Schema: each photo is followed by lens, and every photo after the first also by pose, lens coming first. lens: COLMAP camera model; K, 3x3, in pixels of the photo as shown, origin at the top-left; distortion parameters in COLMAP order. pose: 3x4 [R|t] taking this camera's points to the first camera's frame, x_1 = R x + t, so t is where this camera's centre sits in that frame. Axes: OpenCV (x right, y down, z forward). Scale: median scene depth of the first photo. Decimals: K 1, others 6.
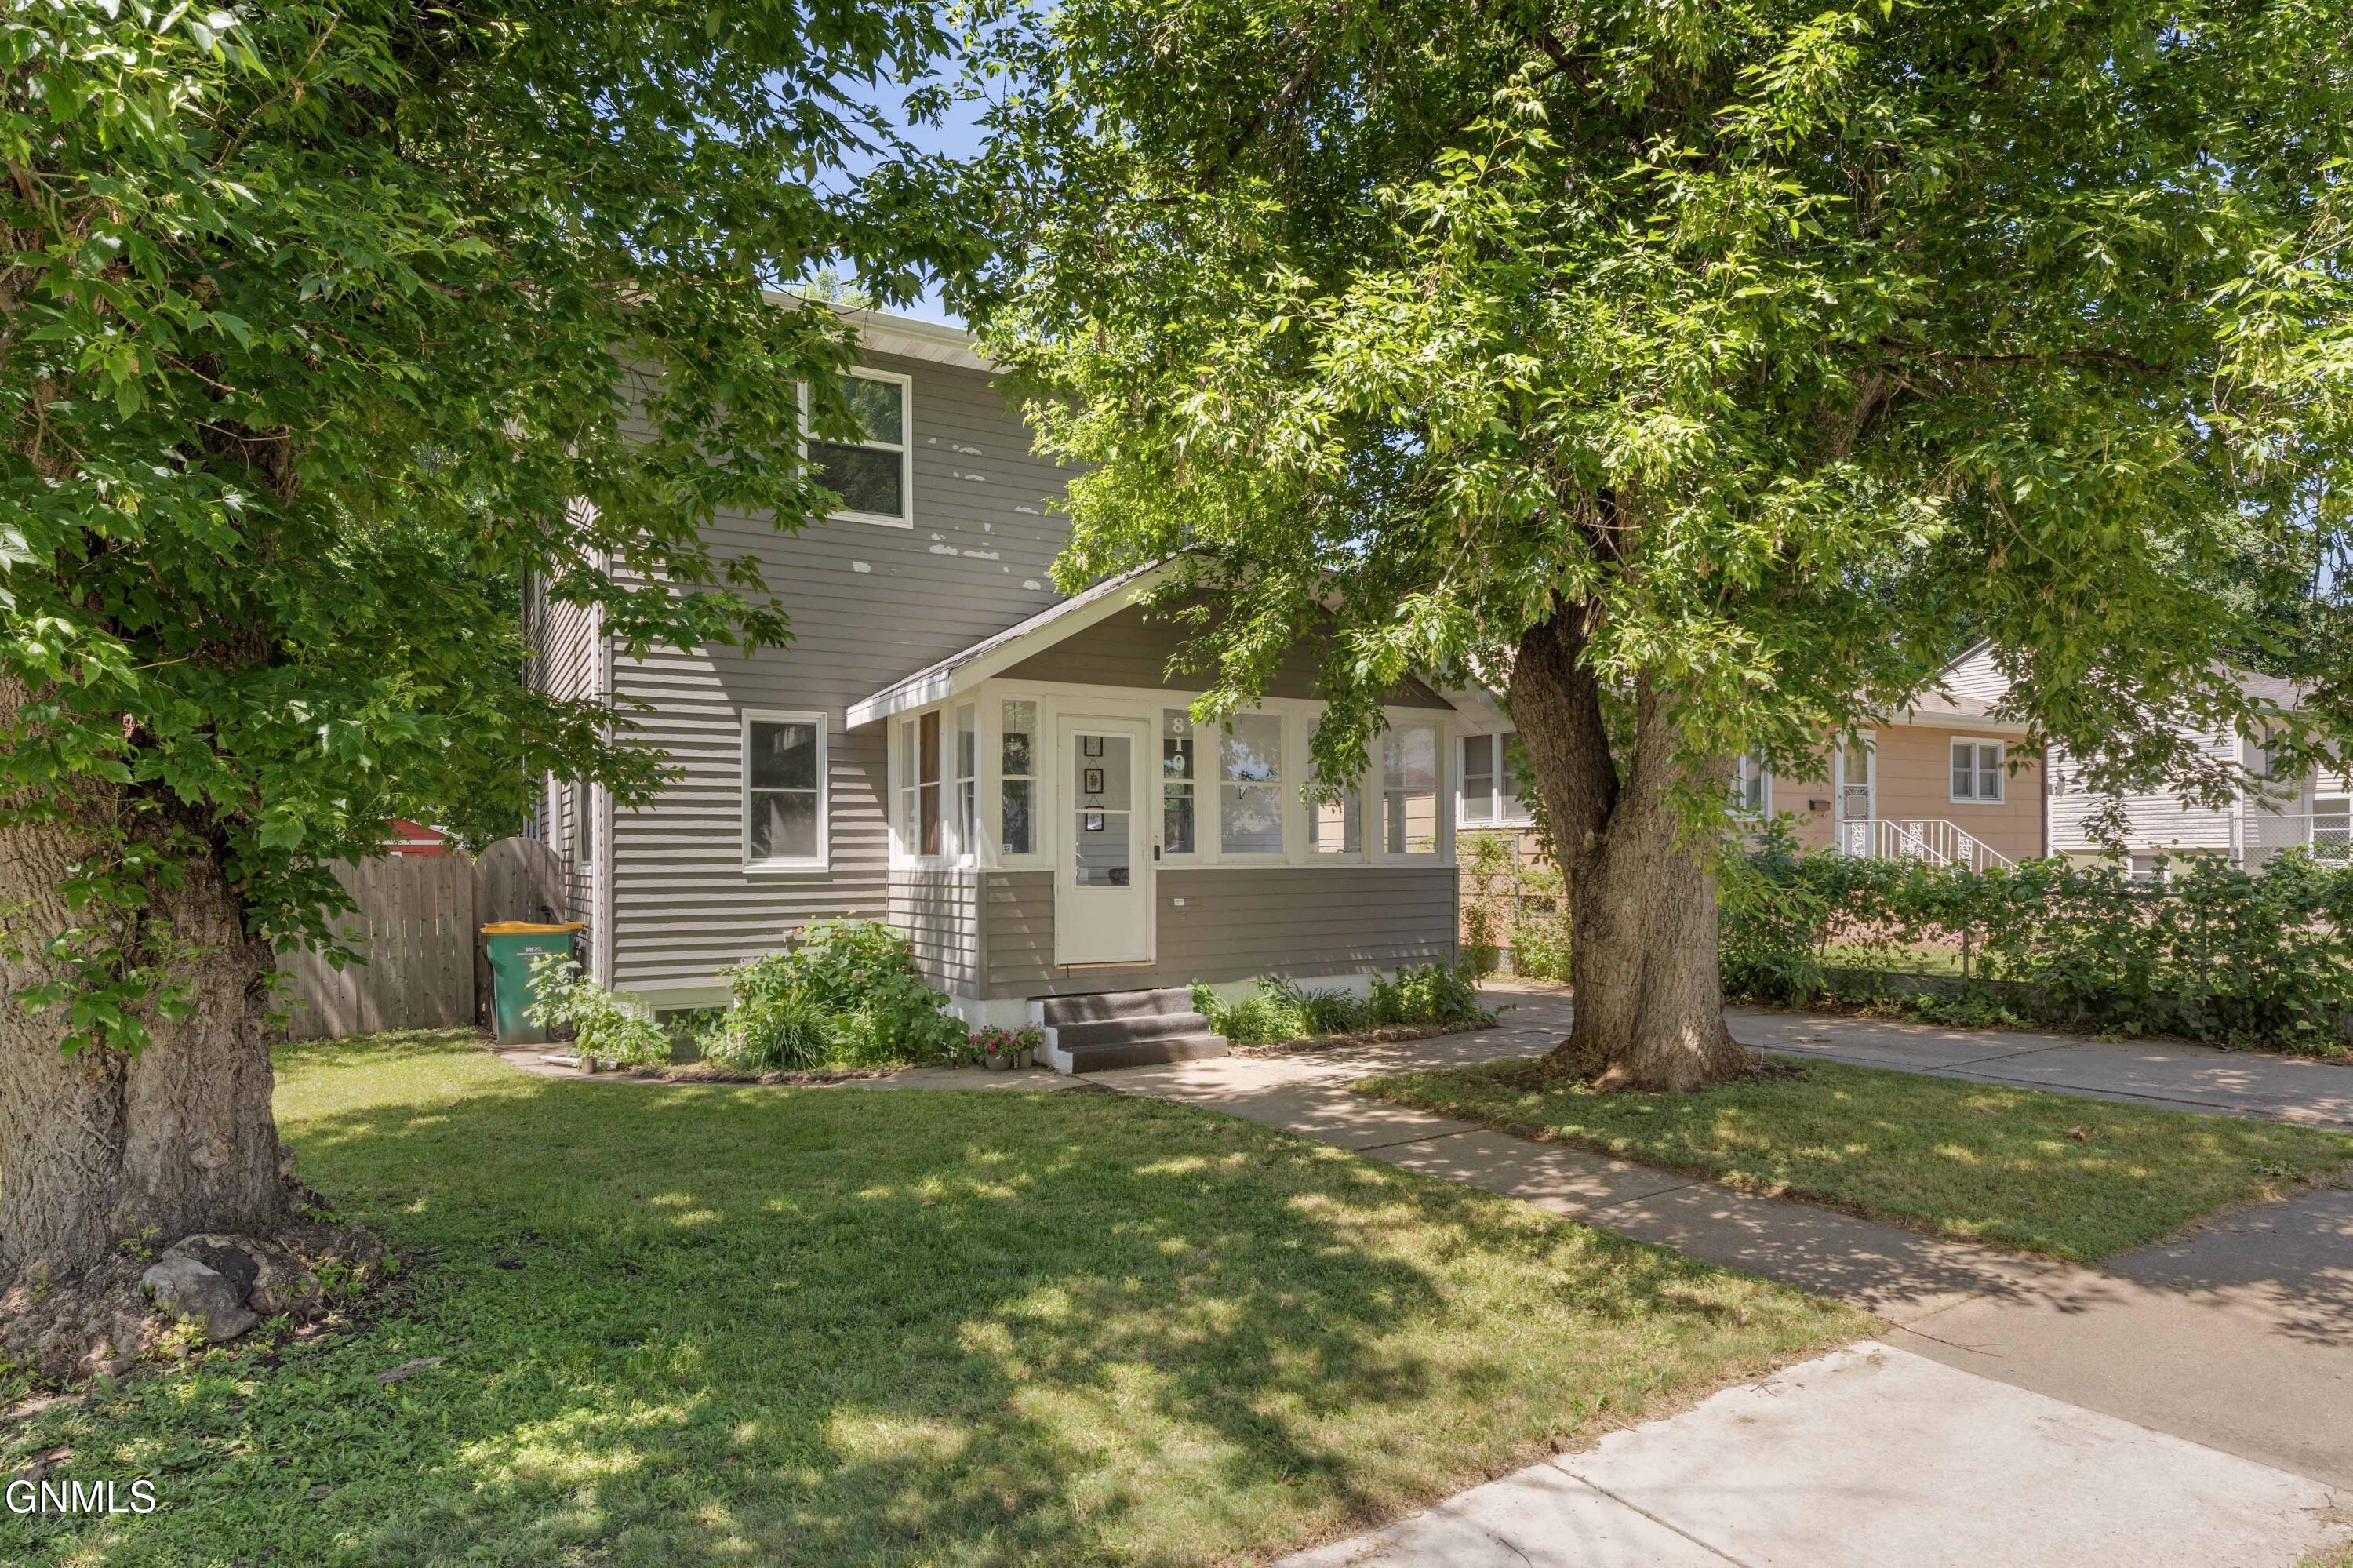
lens RADIAL K [[1322.8, 0, 1171.7], [0, 1322.8, 856.1], [0, 0, 1]] dist [0.002795, 0.000257]
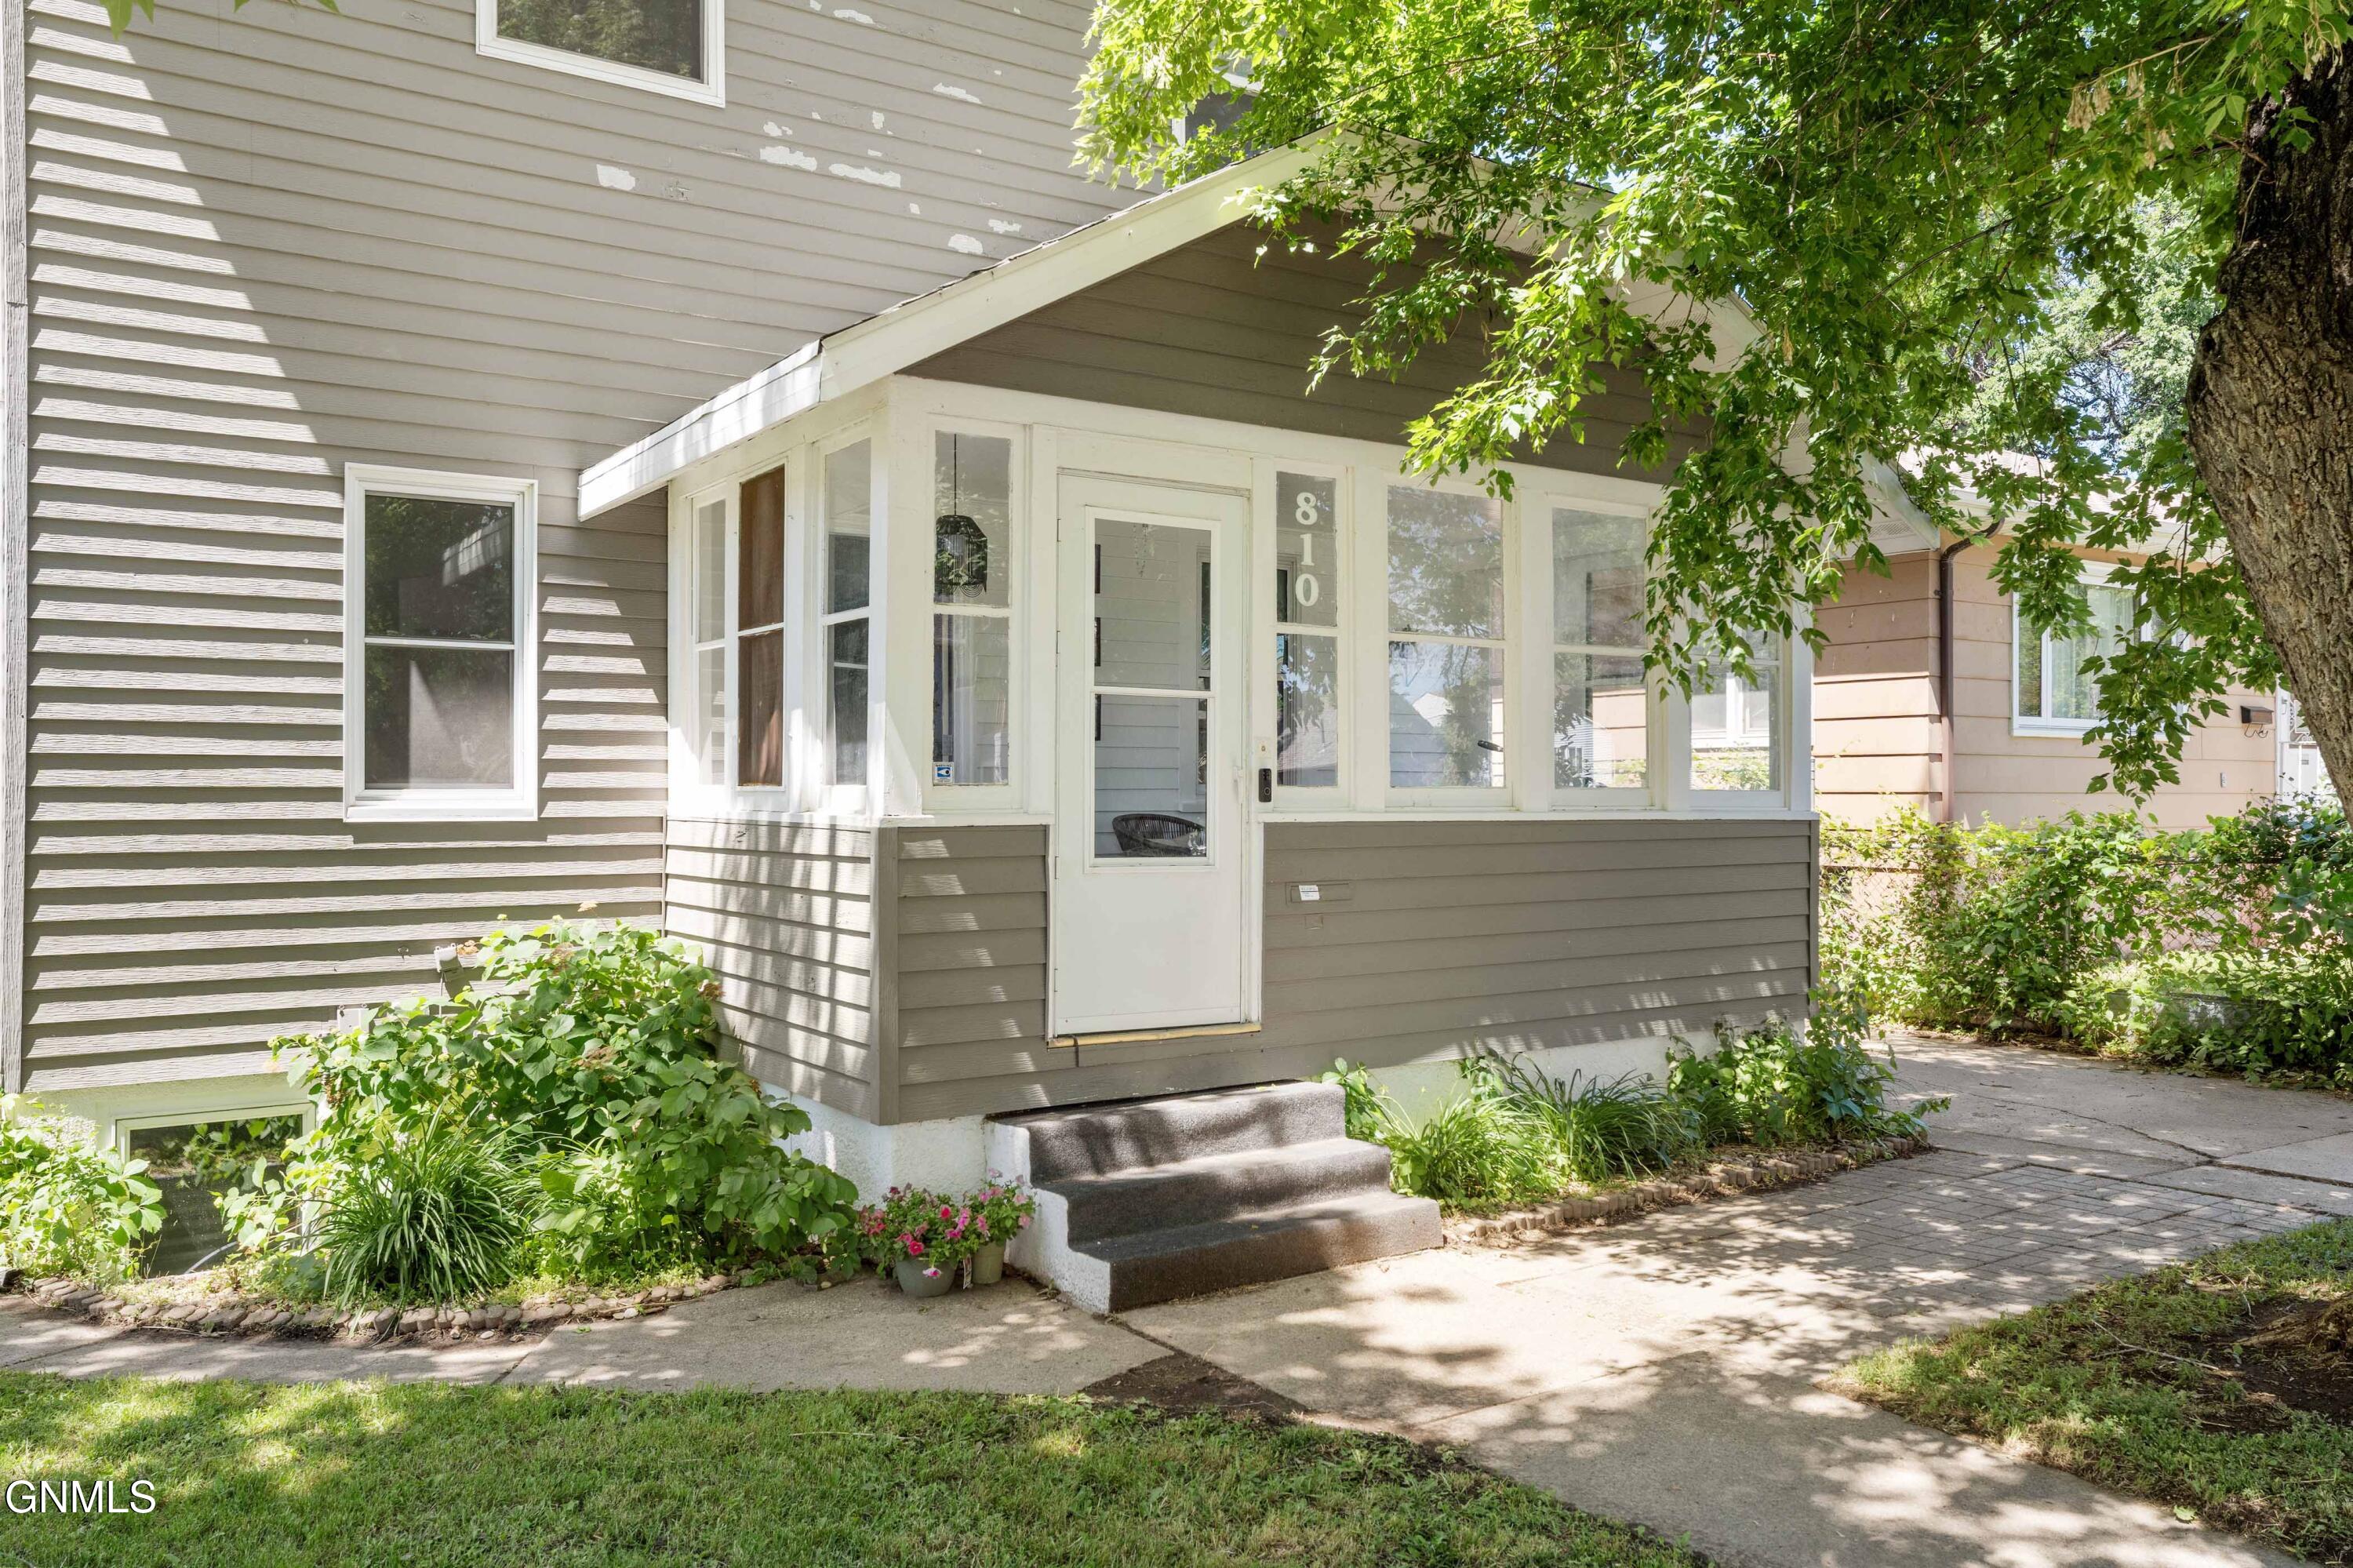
lens RADIAL K [[1771.3, 0, 1175.6], [0, 1771.3, 784.4], [0, 0, 1]] dist [0.006335, -0.002518]
pose [[0.997750, 0.008653, 0.066484, -0.082079], [-0.008536, 0.999961, -0.002047, -0.001262], [-0.066499, 0.001475, 0.997785, 0.388432]]
